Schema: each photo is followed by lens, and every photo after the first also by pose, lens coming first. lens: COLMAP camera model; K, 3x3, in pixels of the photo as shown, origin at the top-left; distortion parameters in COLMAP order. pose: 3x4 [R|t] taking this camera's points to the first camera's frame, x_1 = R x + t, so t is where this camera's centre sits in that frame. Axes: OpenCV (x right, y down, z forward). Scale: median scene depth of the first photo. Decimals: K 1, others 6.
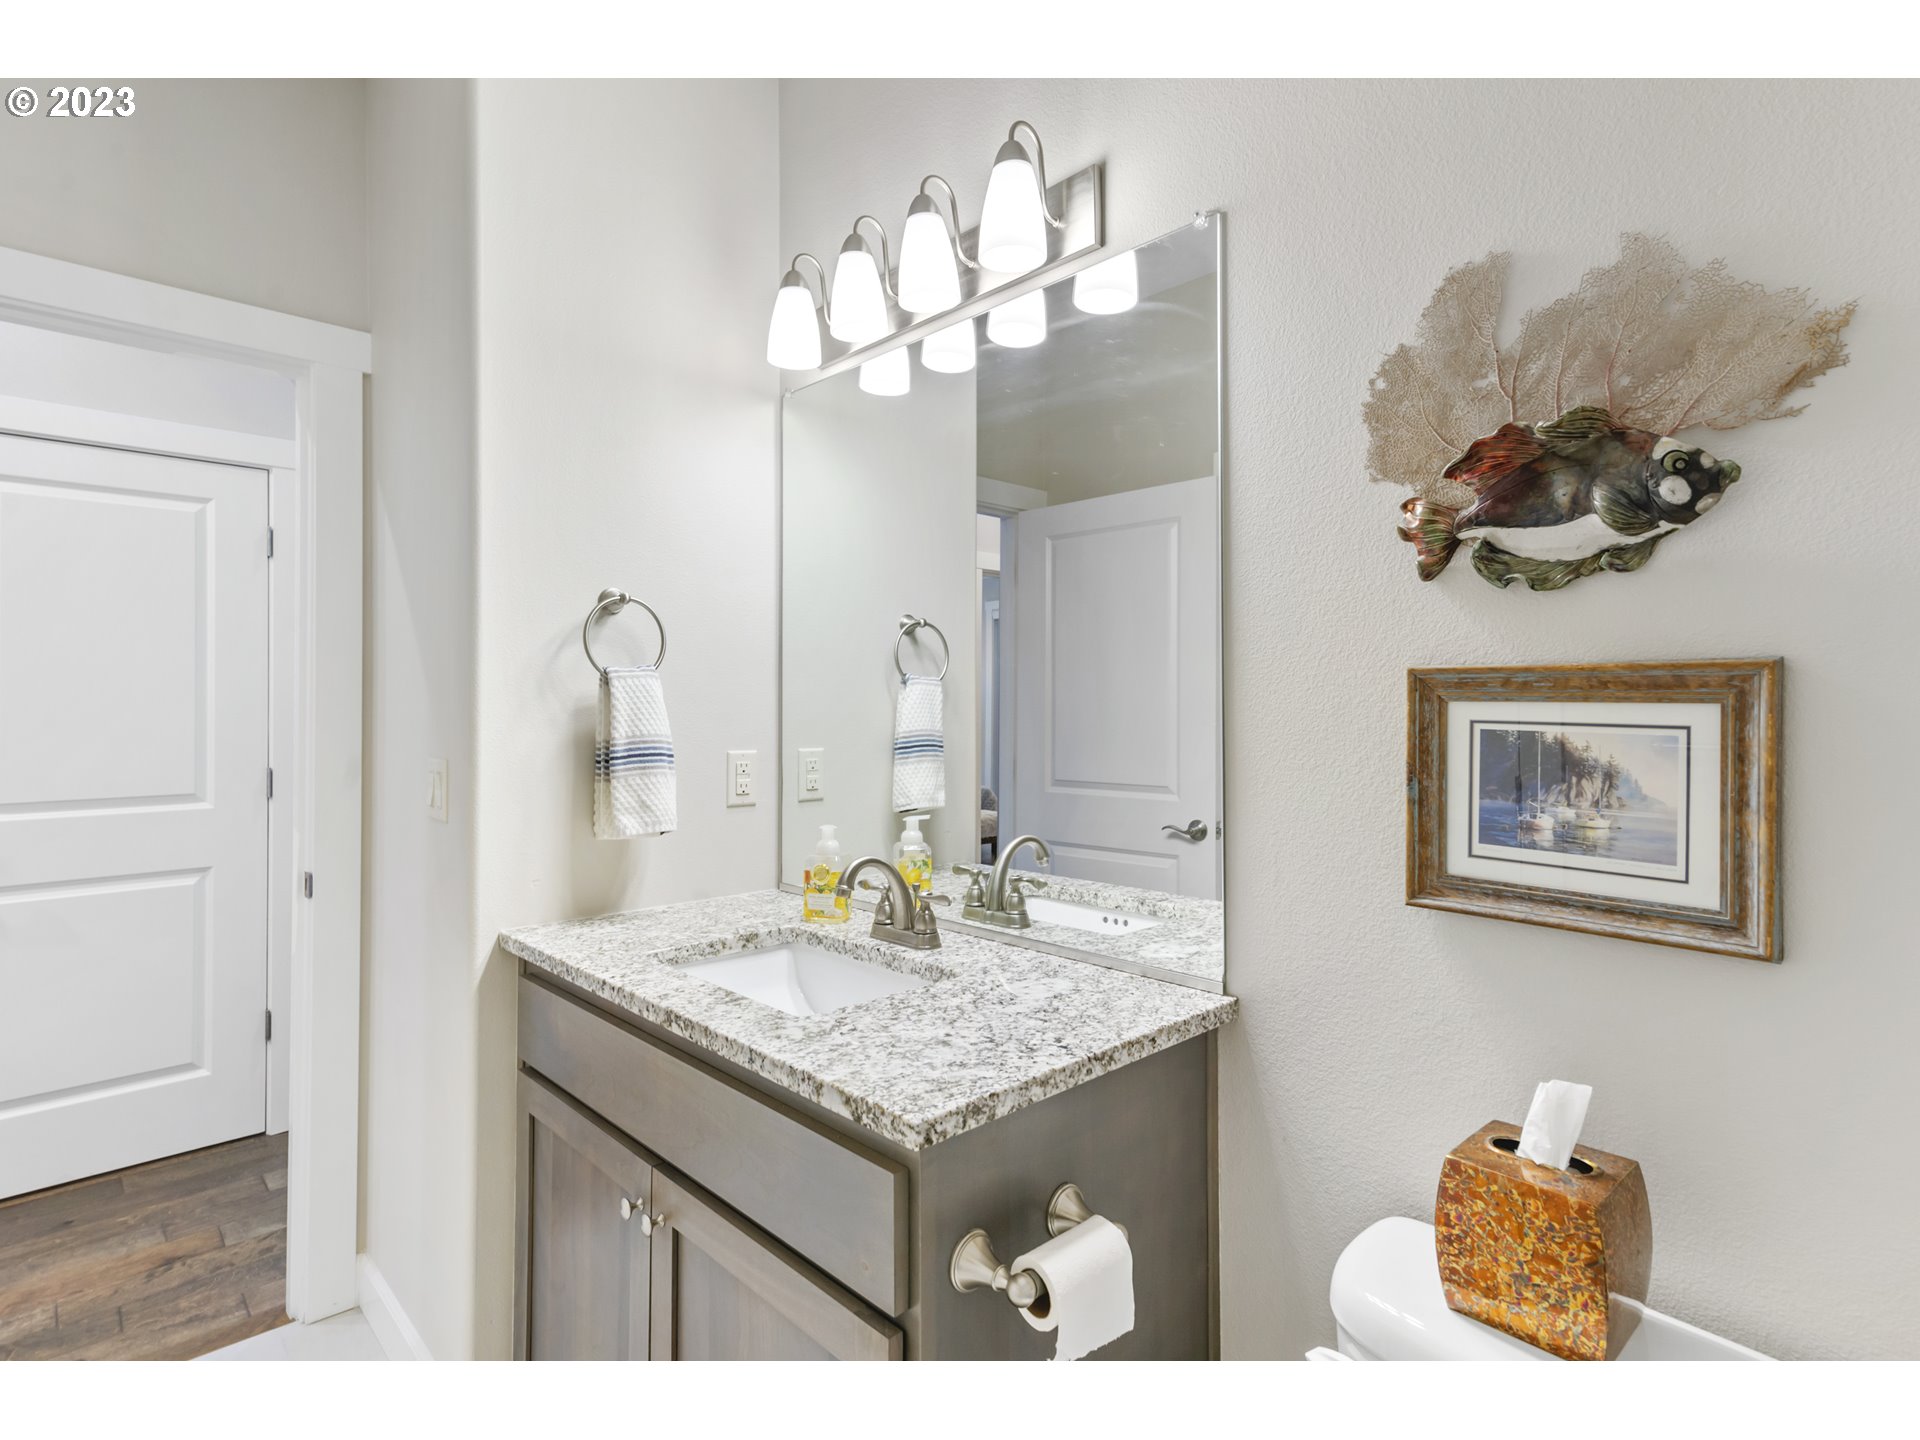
lens RADIAL K [[939.8, 0, 960.0], [0, 939.8, 720.0], [0, 0, 1]] dist [0.002429, 0.000174]
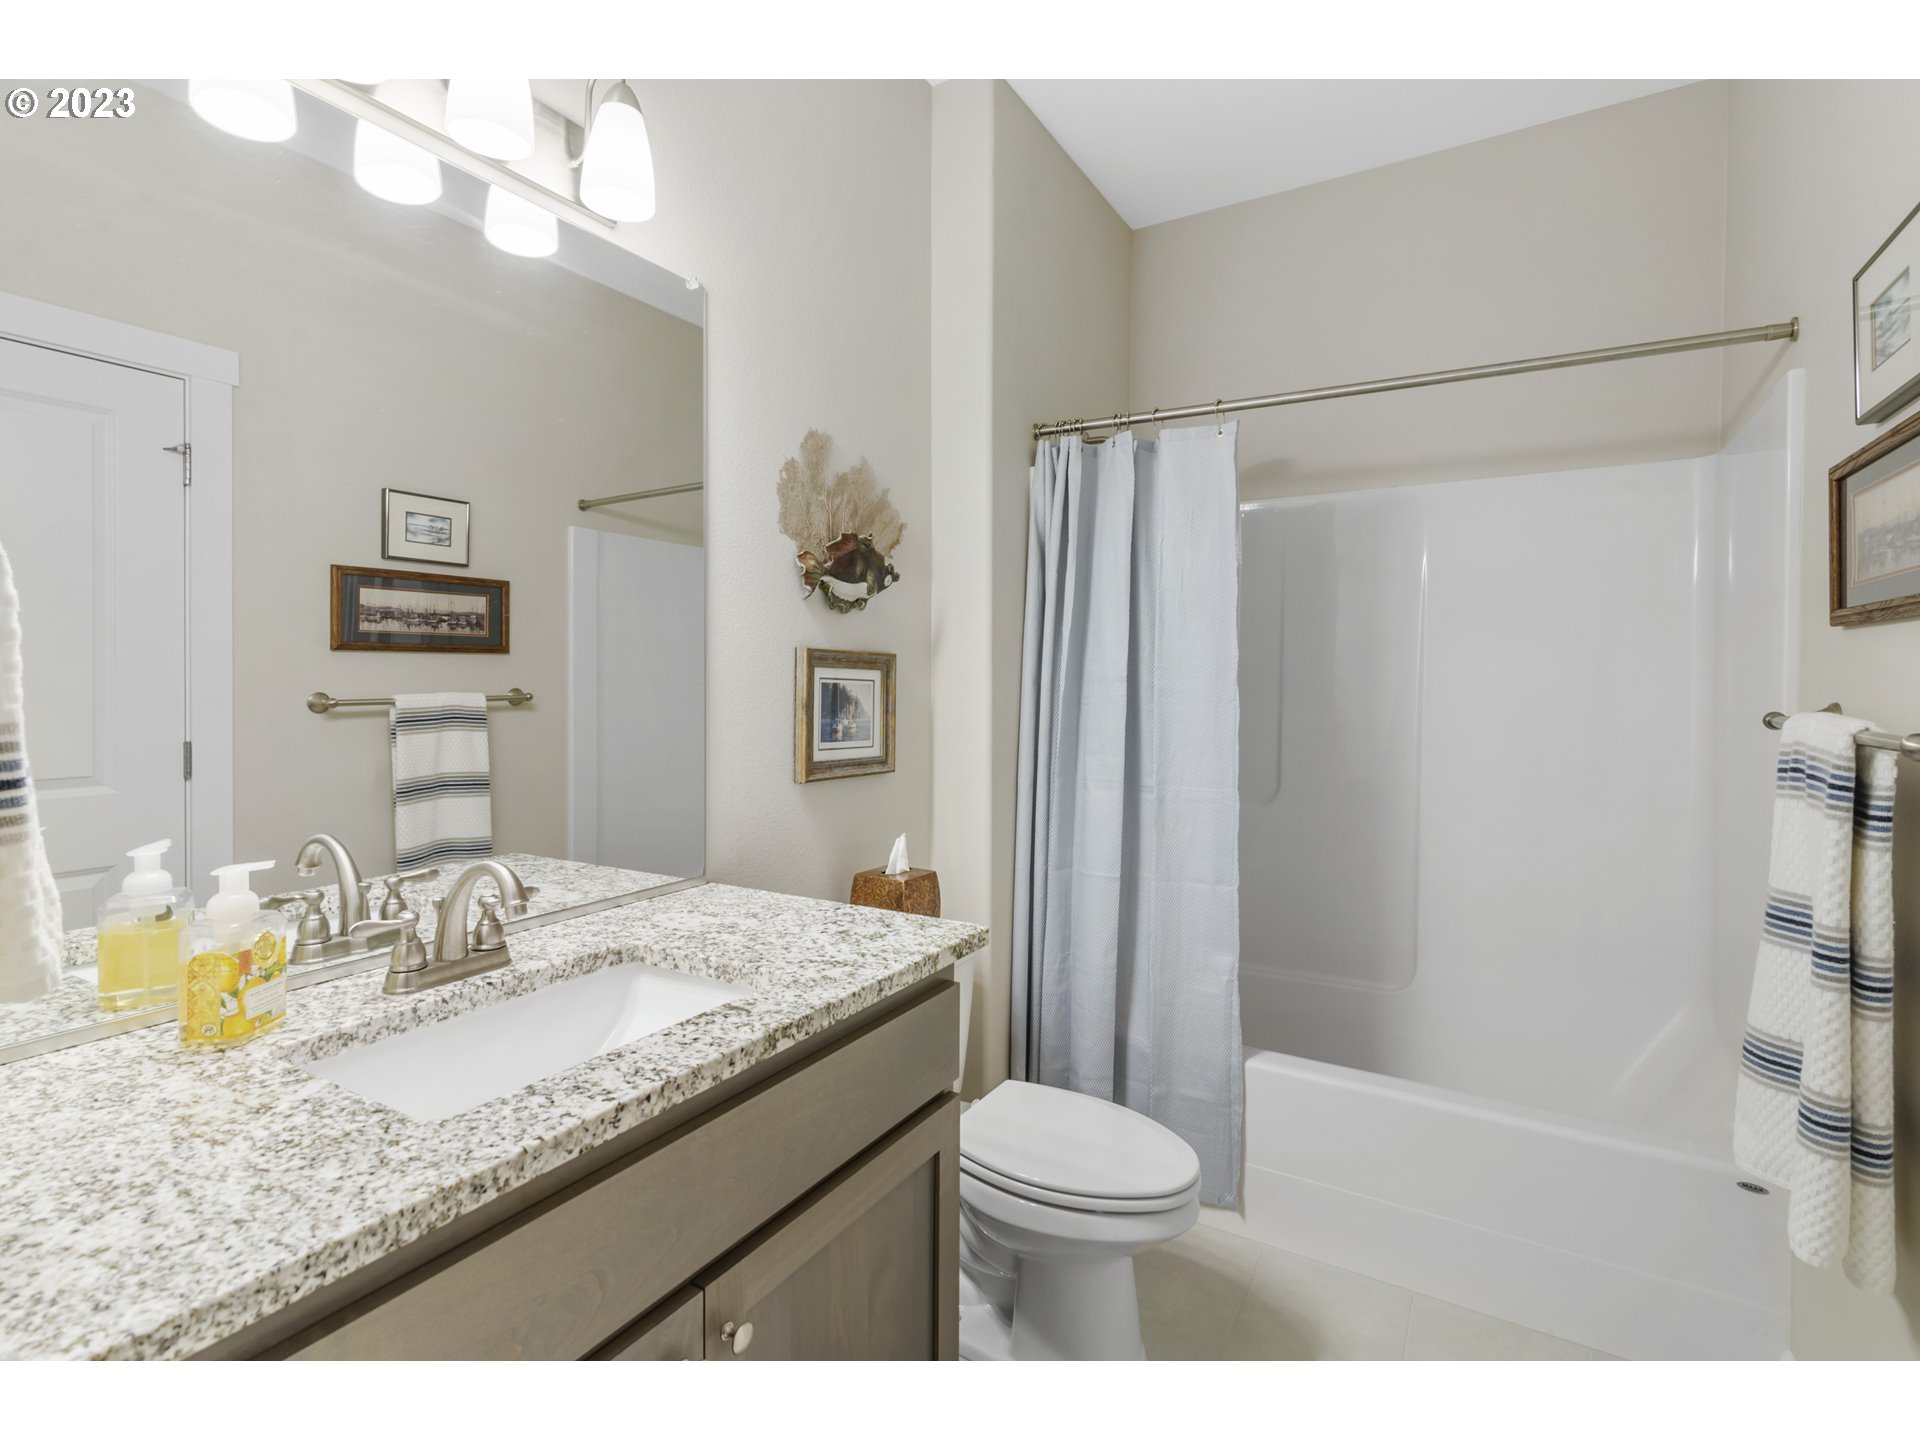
lens RADIAL K [[908.6, 0, 953.5], [0, 908.6, 676.8], [0, 0, 1]] dist [0.017855, -0.000322]
pose [[-0.245344, -0.001551, 0.969435, -1.280067], [-0.004444, 0.999990, 0.000475, -0.002712], [-0.969426, -0.004192, -0.245348, 1.192028]]
